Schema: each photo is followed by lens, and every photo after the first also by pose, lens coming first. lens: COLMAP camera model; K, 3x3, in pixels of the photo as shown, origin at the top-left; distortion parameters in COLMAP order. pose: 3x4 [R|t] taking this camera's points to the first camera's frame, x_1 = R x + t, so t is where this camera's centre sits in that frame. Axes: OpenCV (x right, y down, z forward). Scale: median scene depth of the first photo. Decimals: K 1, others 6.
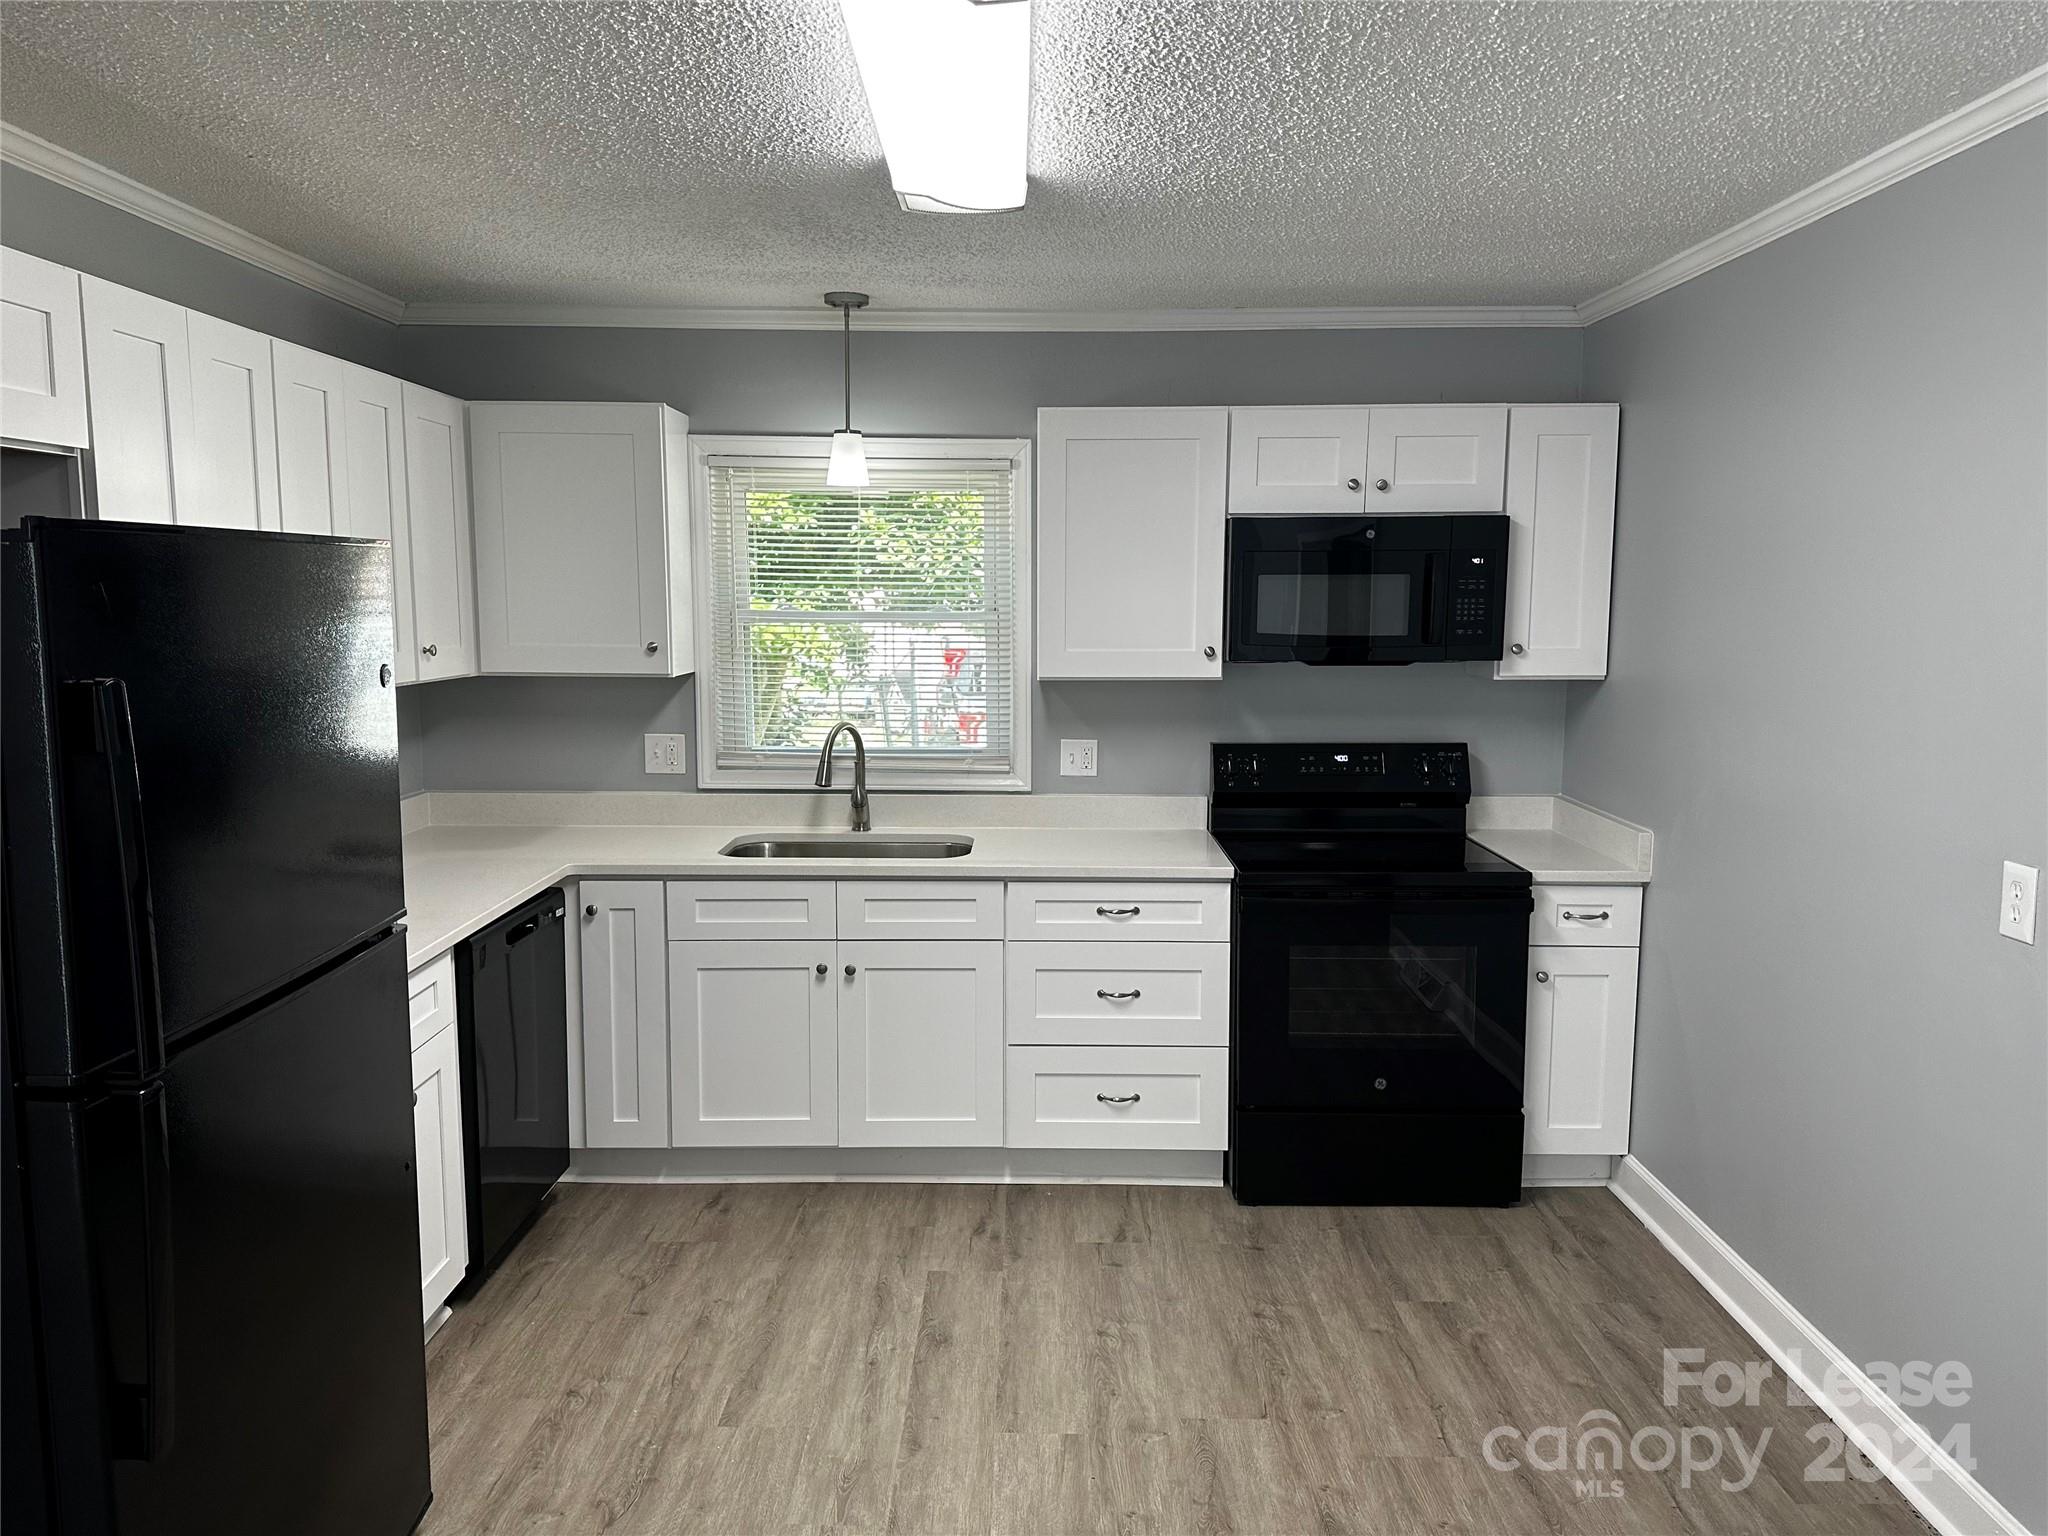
lens RADIAL K [[1449.8, 0, 1026.9], [0, 1449.8, 756.1], [0, 0, 1]] dist [0.145443, -0.202336]
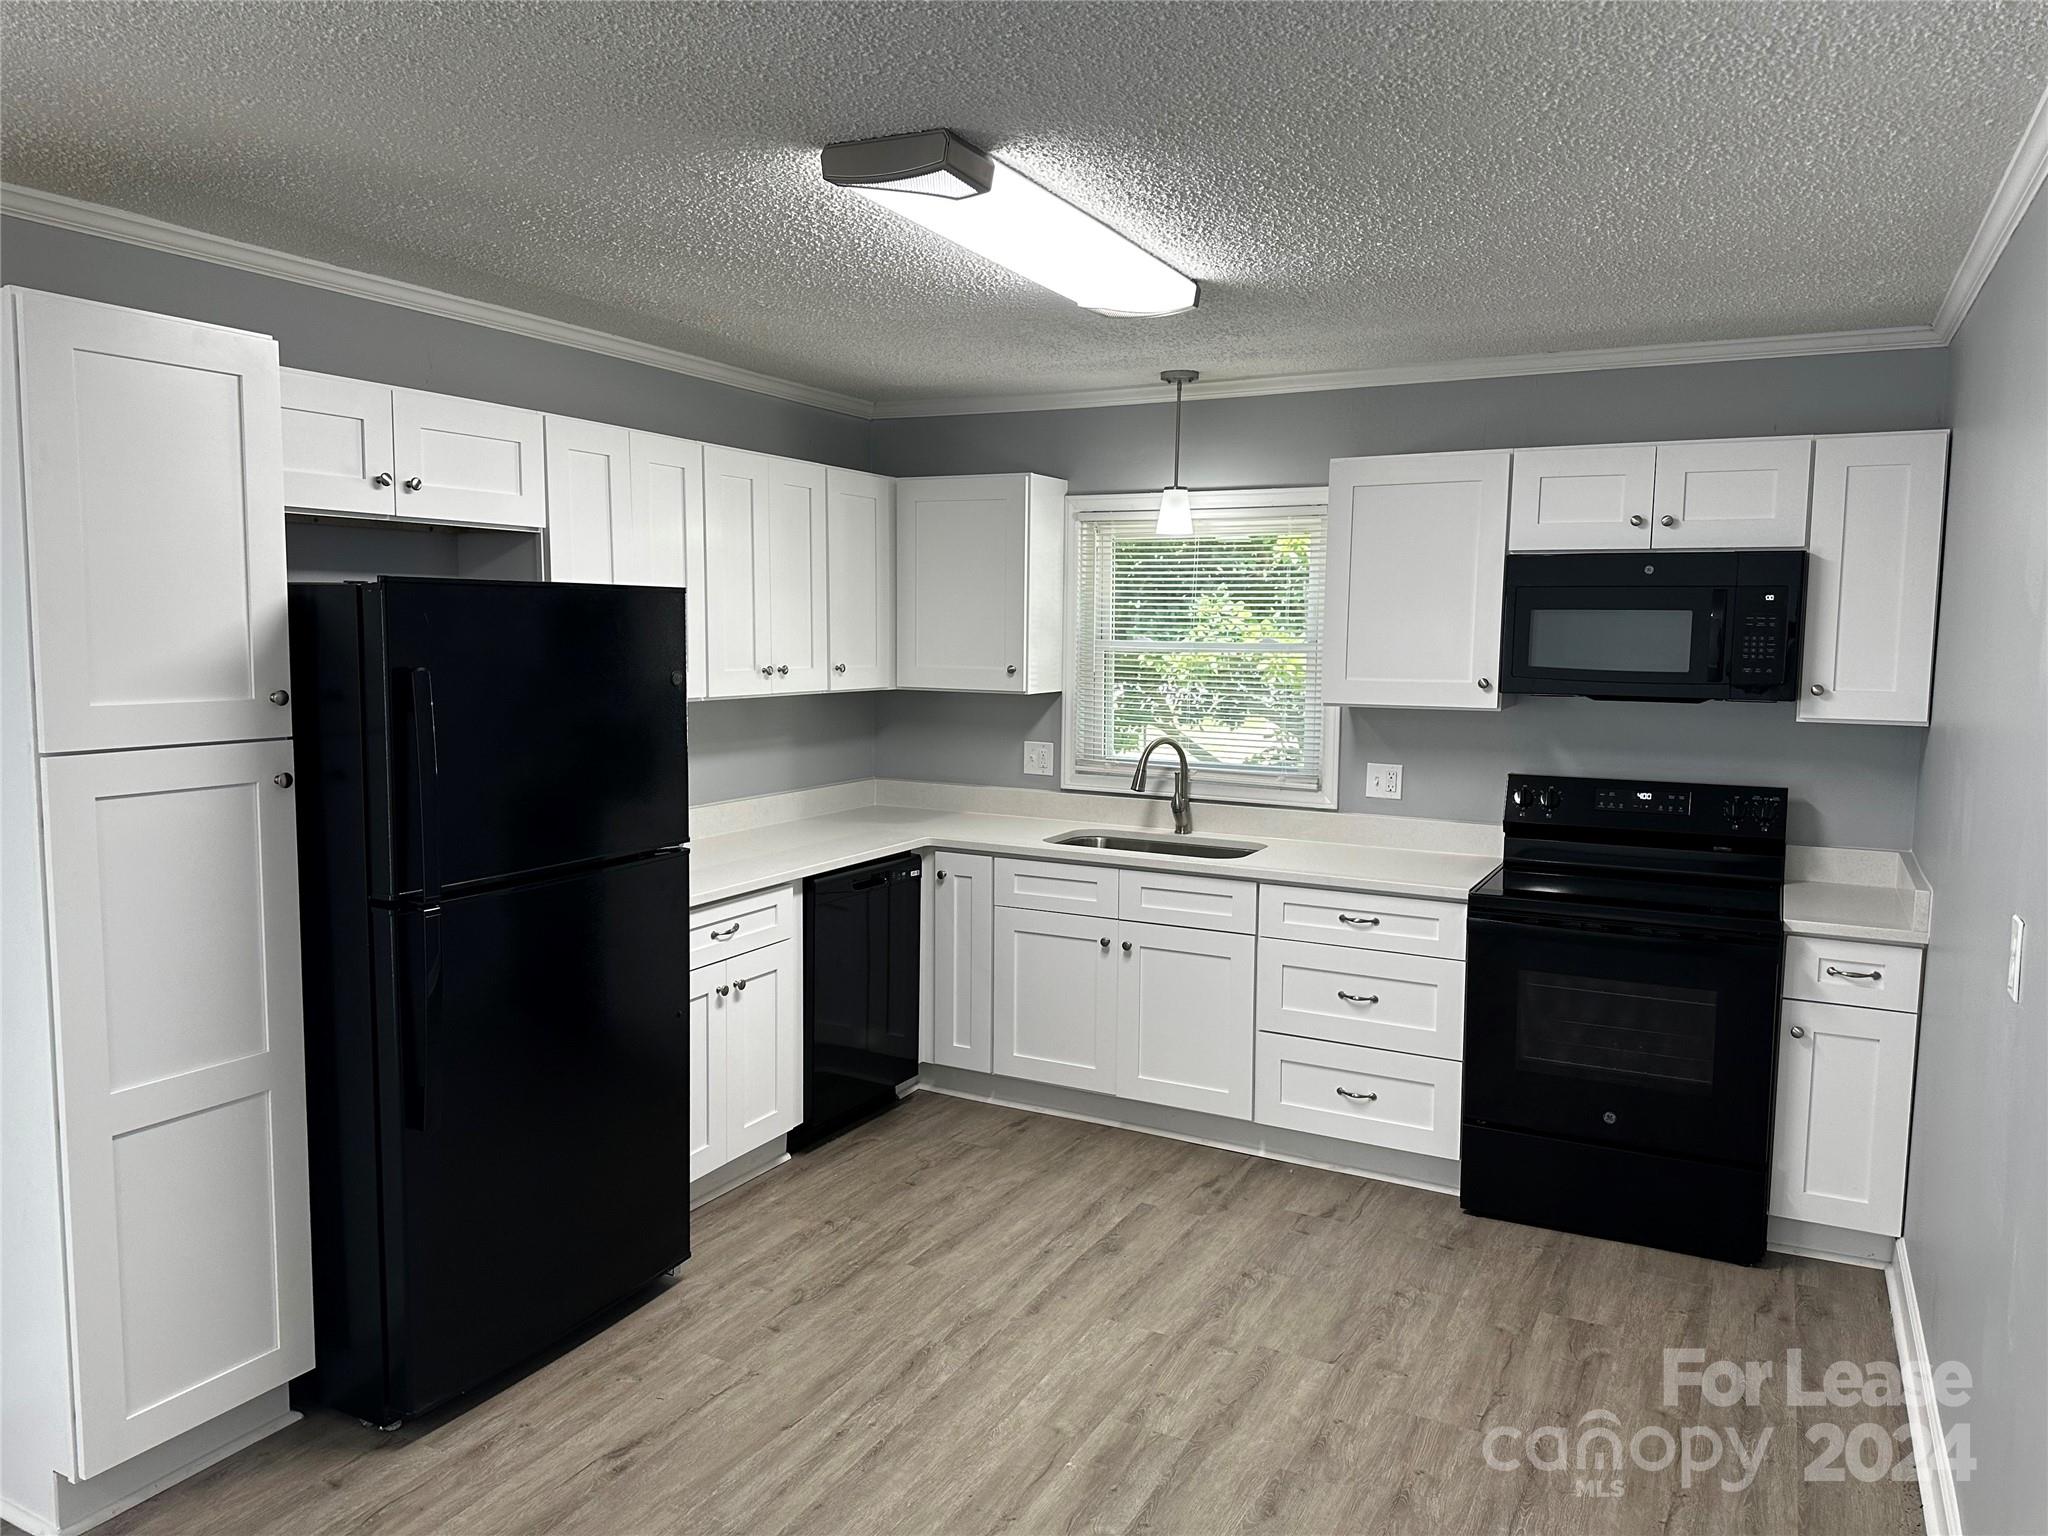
lens RADIAL K [[1425.2, 0, 1008.8], [0, 1425.2, 761.9], [0, 0, 1]] dist [0.122592, -0.183182]
pose [[0.889881, 0.051325, -0.453297, 0.303407], [-0.059739, 0.998205, -0.004253, 0.009009], [0.452265, 0.030864, 0.891350, -0.073380]]
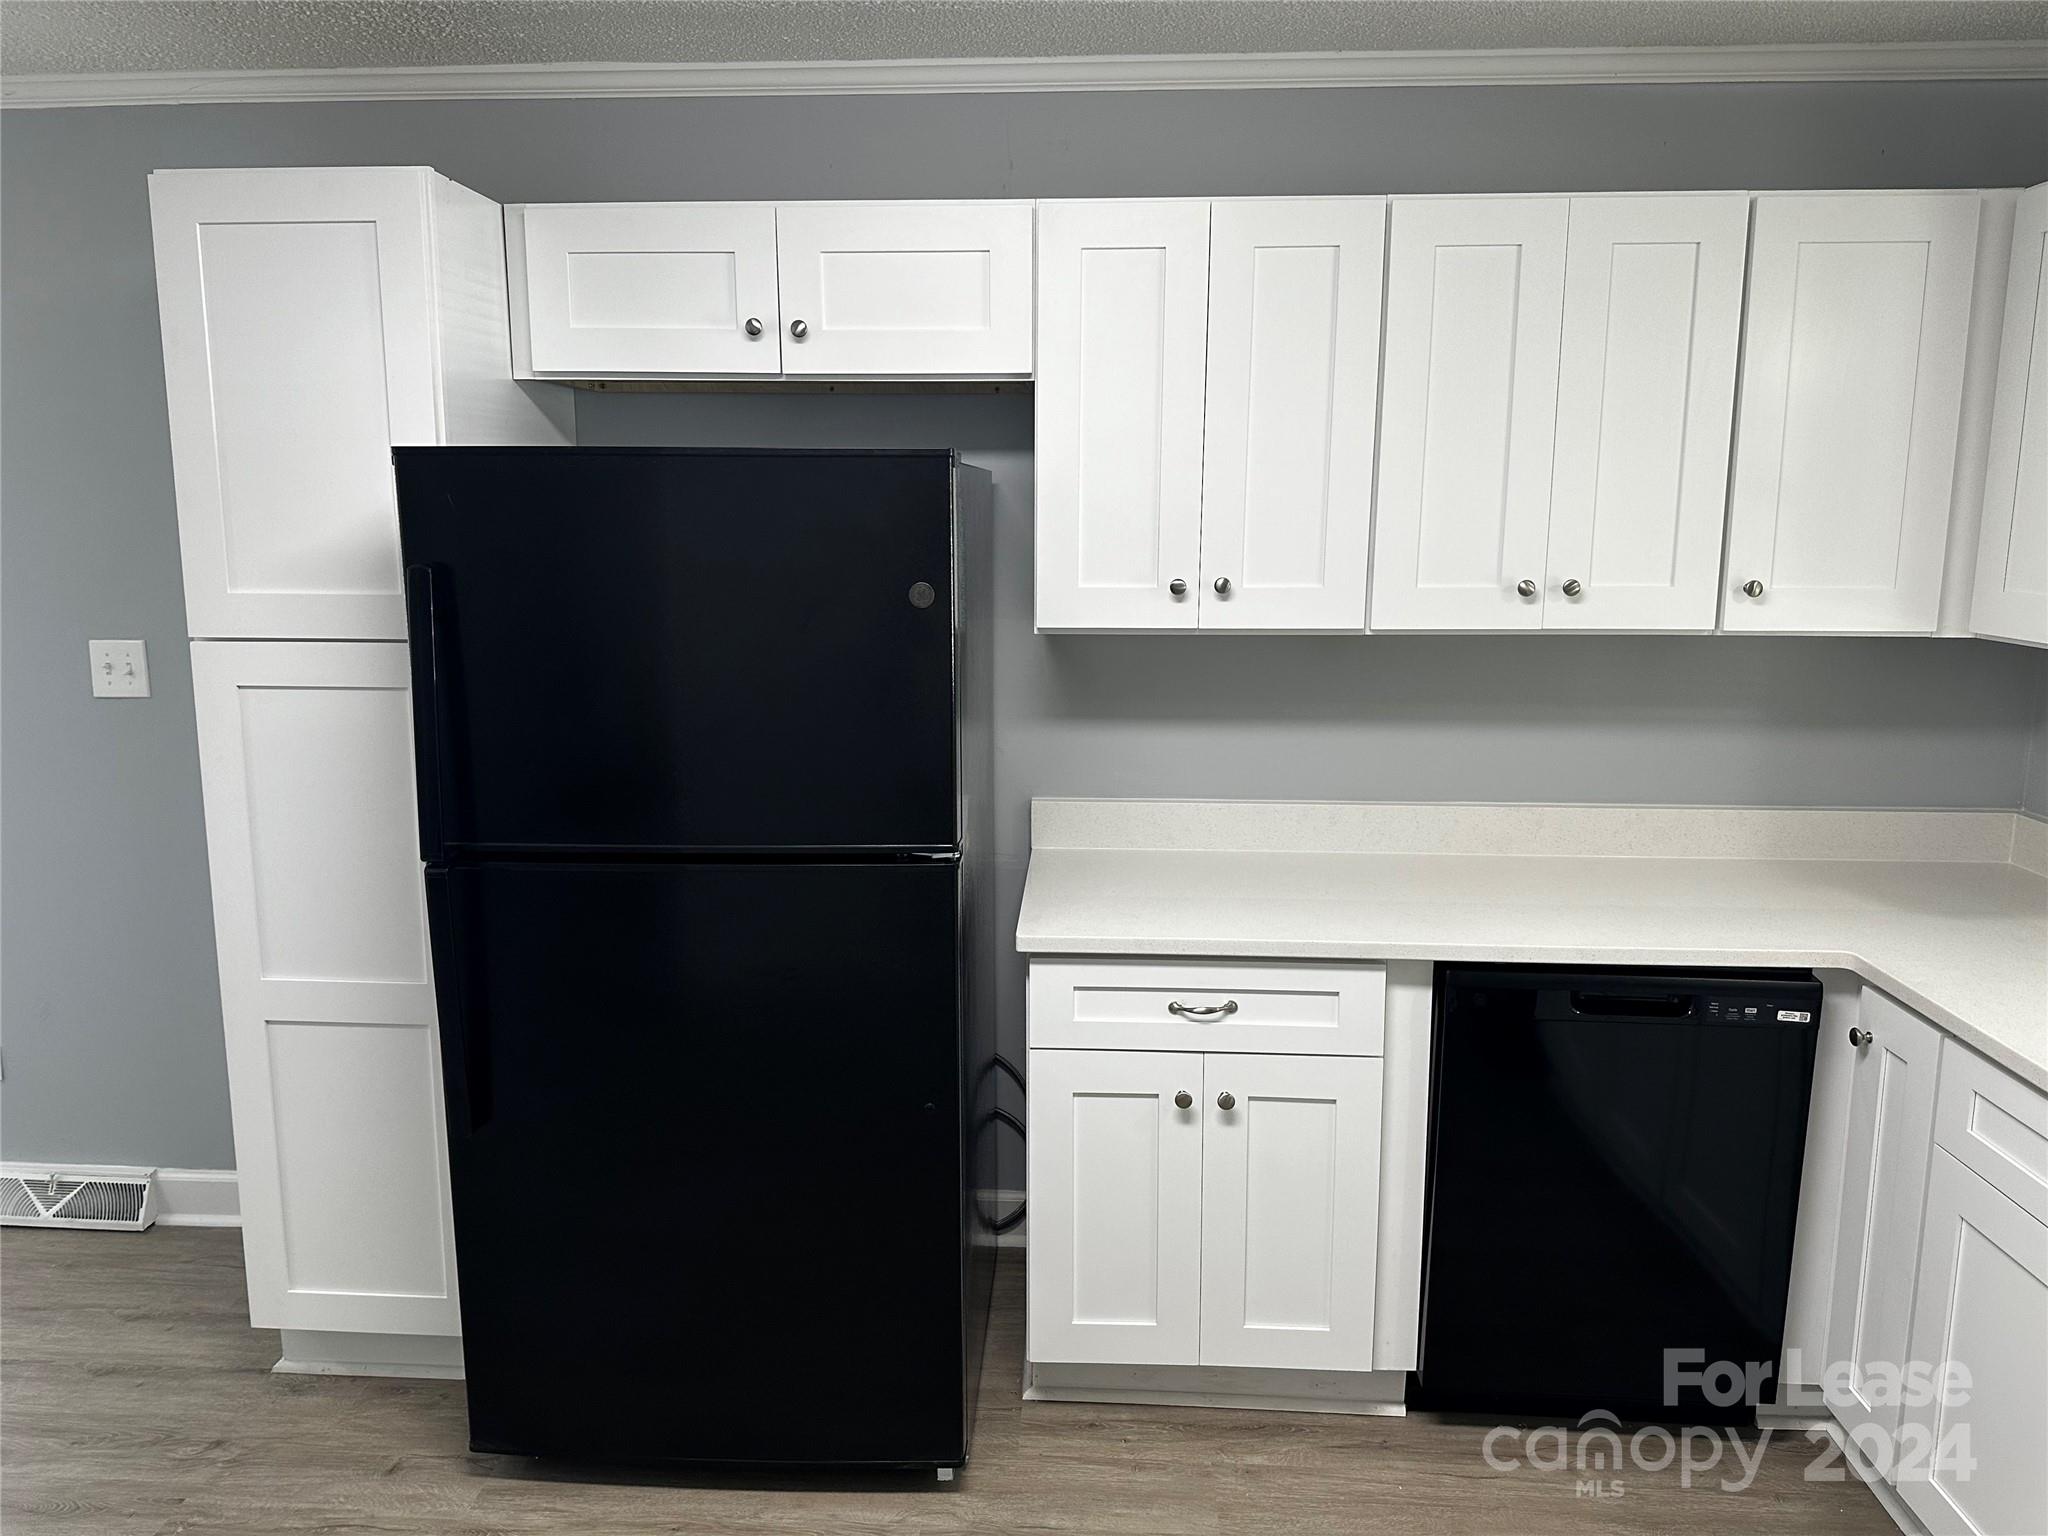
lens RADIAL K [[1425.2, 0, 1008.8], [0, 1425.2, 761.9], [0, 0, 1]] dist [0.122592, -0.183182]
pose [[-0.036472, 0.171486, -0.984511, 0.275648], [-0.113588, 0.978071, 0.174572, -0.067950], [0.992858, 0.118196, -0.016194, 0.641477]]
